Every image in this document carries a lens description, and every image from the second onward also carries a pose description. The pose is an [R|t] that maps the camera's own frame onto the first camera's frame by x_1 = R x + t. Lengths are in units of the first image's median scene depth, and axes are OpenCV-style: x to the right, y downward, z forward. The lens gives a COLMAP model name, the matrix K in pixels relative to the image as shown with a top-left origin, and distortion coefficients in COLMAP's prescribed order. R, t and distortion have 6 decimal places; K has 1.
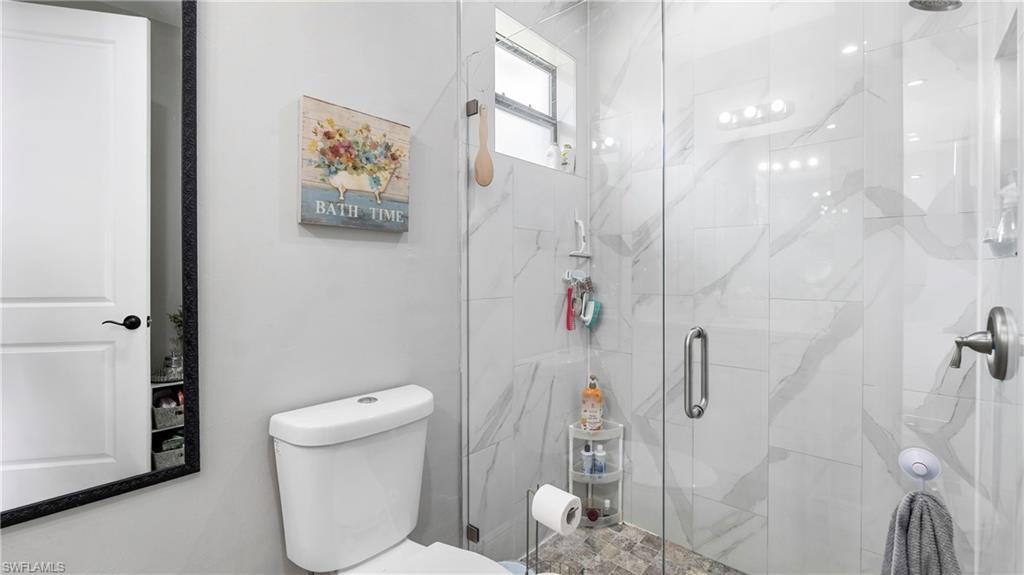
lens RADIAL K [[449.7, 0, 511.9], [0, 449.7, 280.4], [0, 0, 1]] dist [-0.012099, -0.000321]
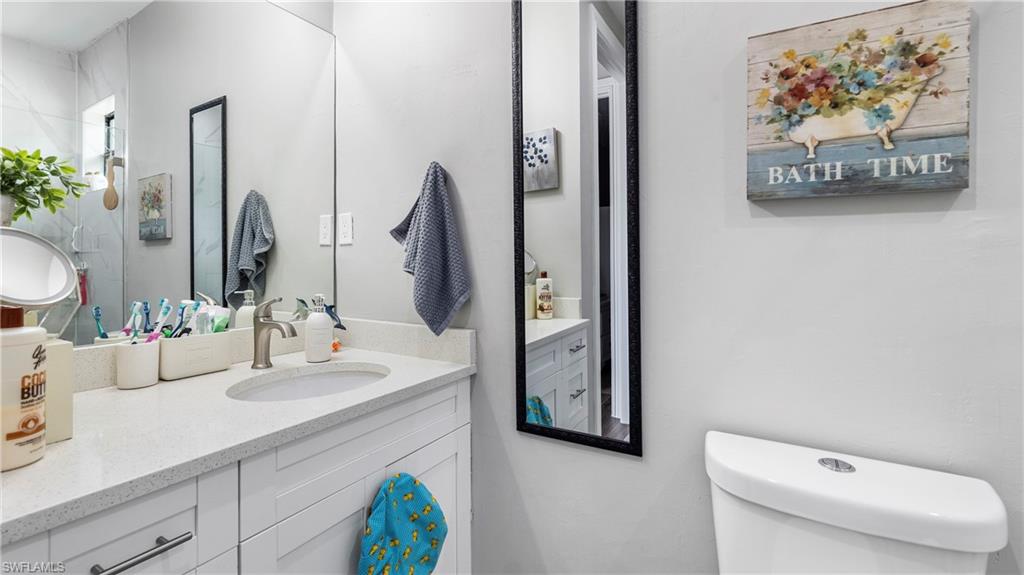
lens RADIAL K [[449.7, 0, 500.2], [0, 449.7, 257.6], [0, 0, 1]] dist [-0.012099, -0.000321]
pose [[0.171217, -0.001792, -0.985232, 0.212243], [-0.015969, 0.999862, -0.004593, -0.015853], [0.985104, 0.016519, 0.171165, 0.406873]]
